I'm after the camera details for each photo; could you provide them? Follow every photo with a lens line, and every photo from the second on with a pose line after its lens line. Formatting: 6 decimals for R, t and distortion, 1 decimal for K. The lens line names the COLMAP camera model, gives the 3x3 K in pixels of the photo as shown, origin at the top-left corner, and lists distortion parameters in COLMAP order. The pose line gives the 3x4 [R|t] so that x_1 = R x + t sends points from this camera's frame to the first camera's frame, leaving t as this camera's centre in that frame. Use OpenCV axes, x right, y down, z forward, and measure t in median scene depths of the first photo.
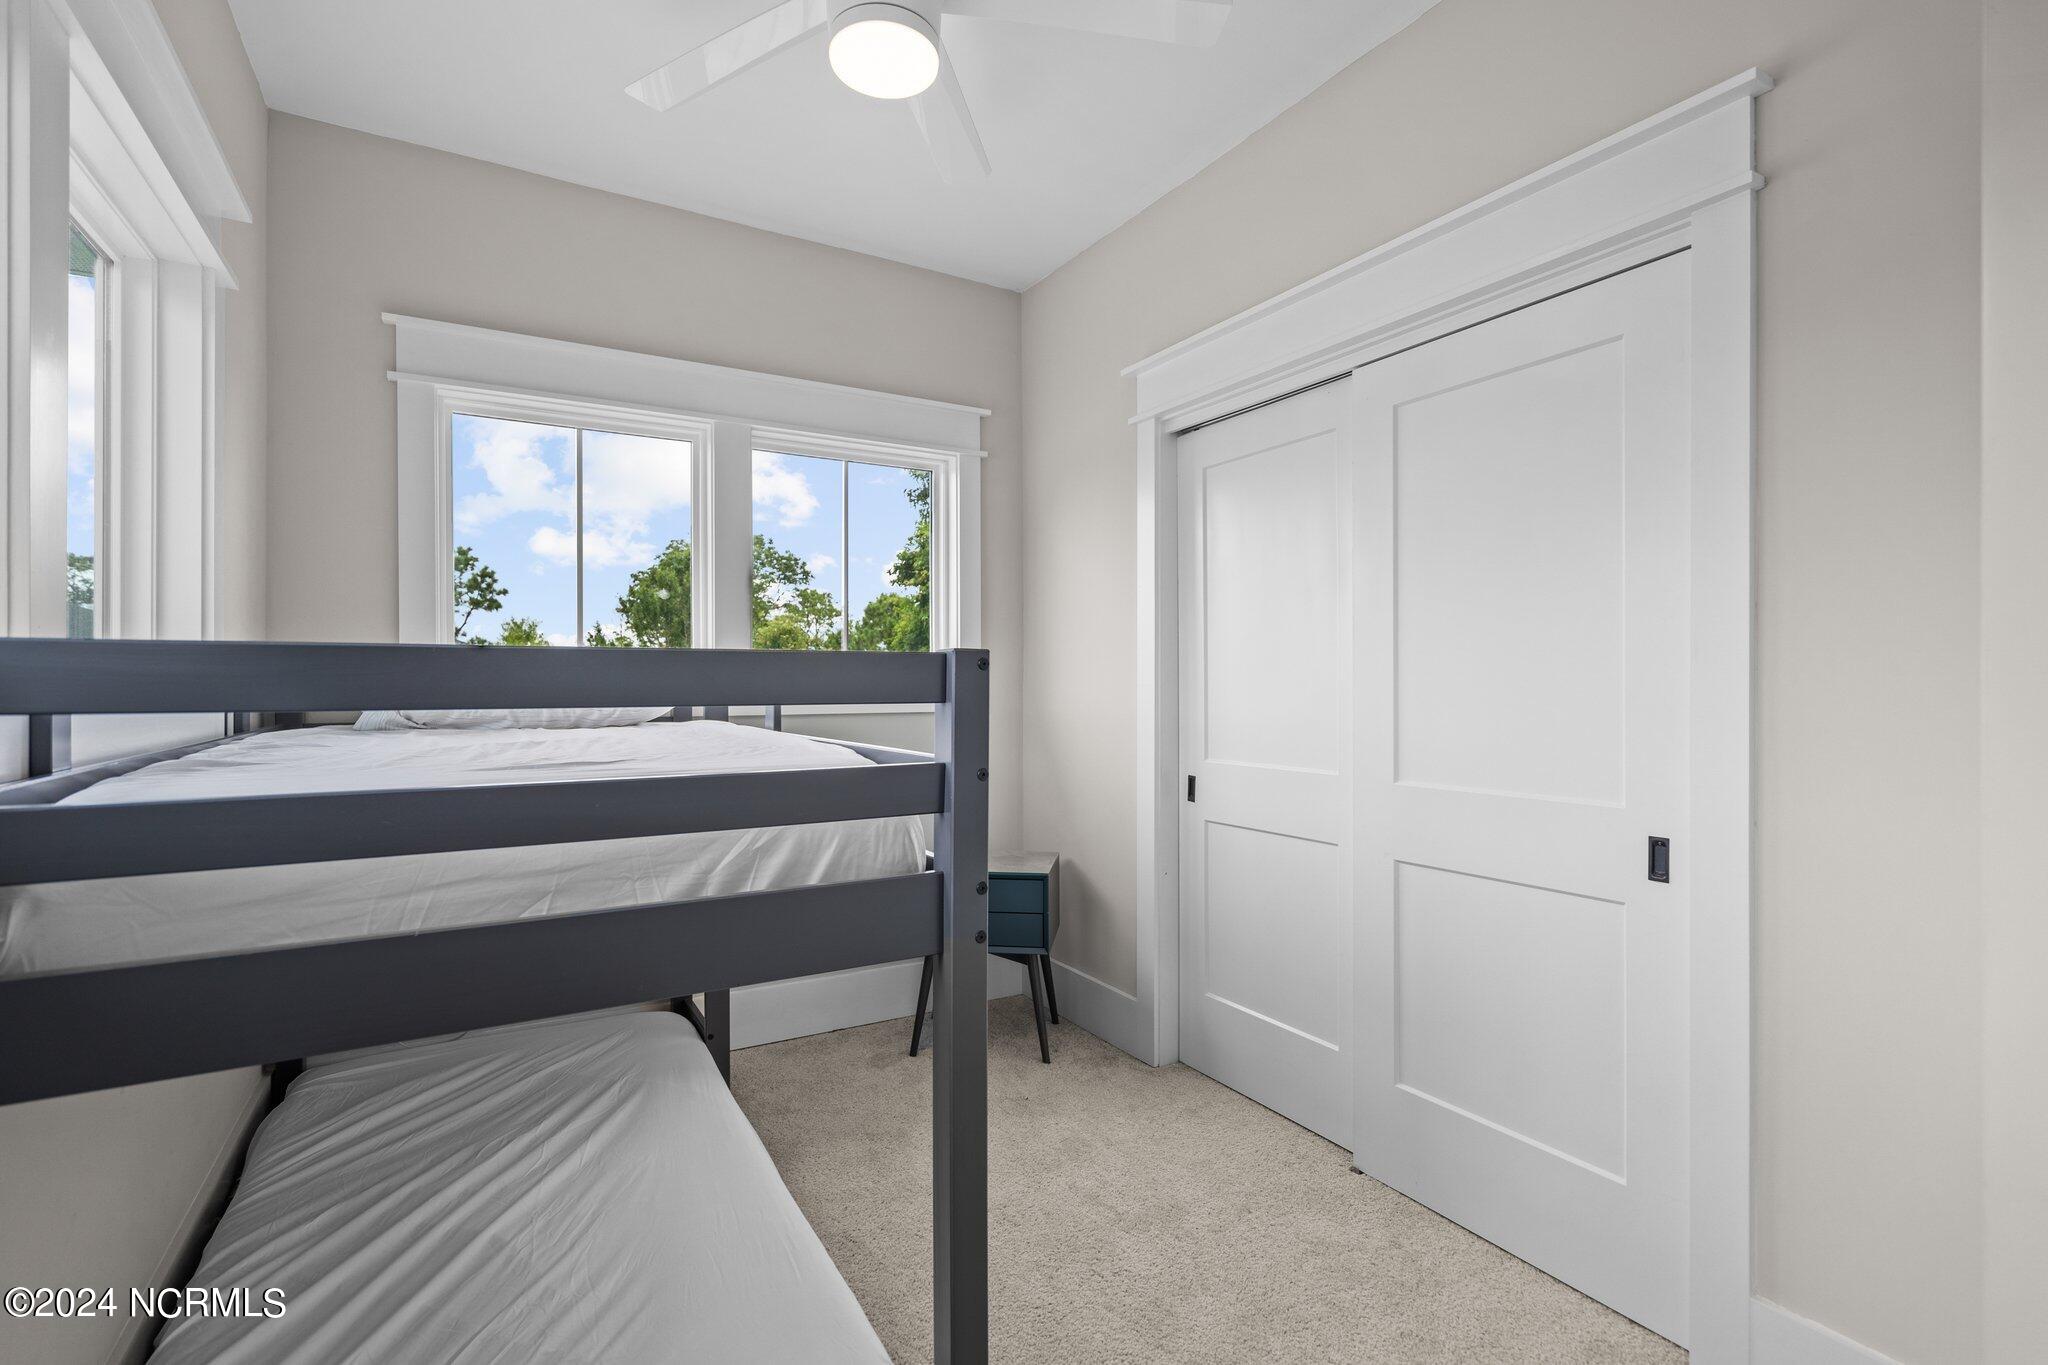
lens RADIAL K [[949.9, 0, 1025.4], [0, 949.9, 684.9], [0, 0, 1]] dist [-0.002282, 0.000270]
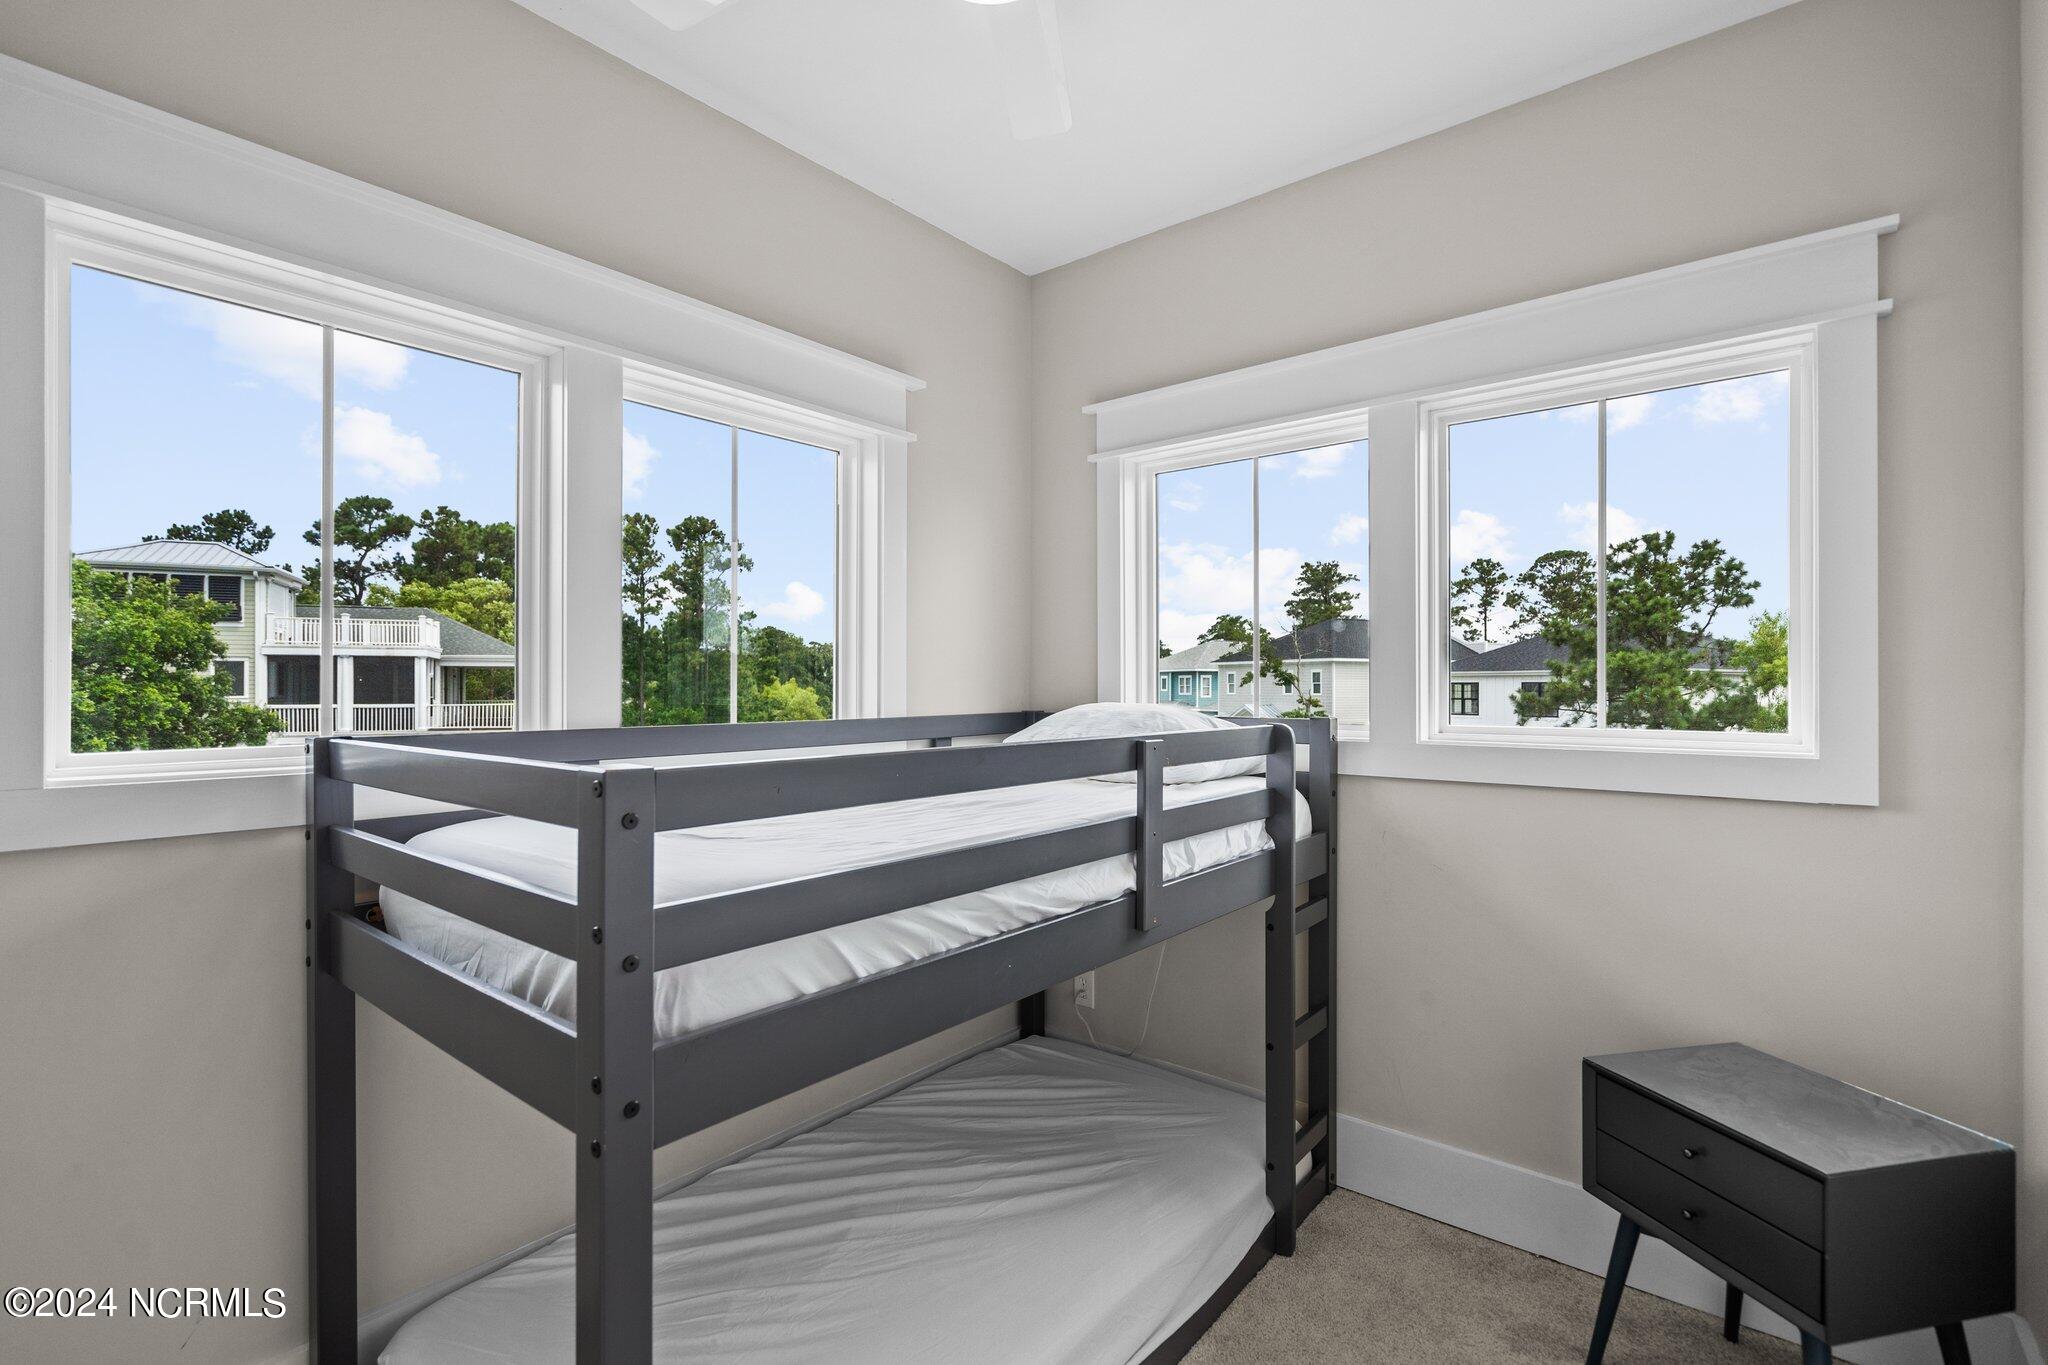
lens RADIAL K [[949.9, 0, 1018.6], [0, 949.9, 680.3], [0, 0, 1]] dist [-0.002282, 0.000270]
pose [[0.329640, -0.001889, -0.944105, 0.386936], [-0.001011, 0.999997, -0.002353, -0.052818], [0.944106, 0.001730, 0.329637, 0.529372]]
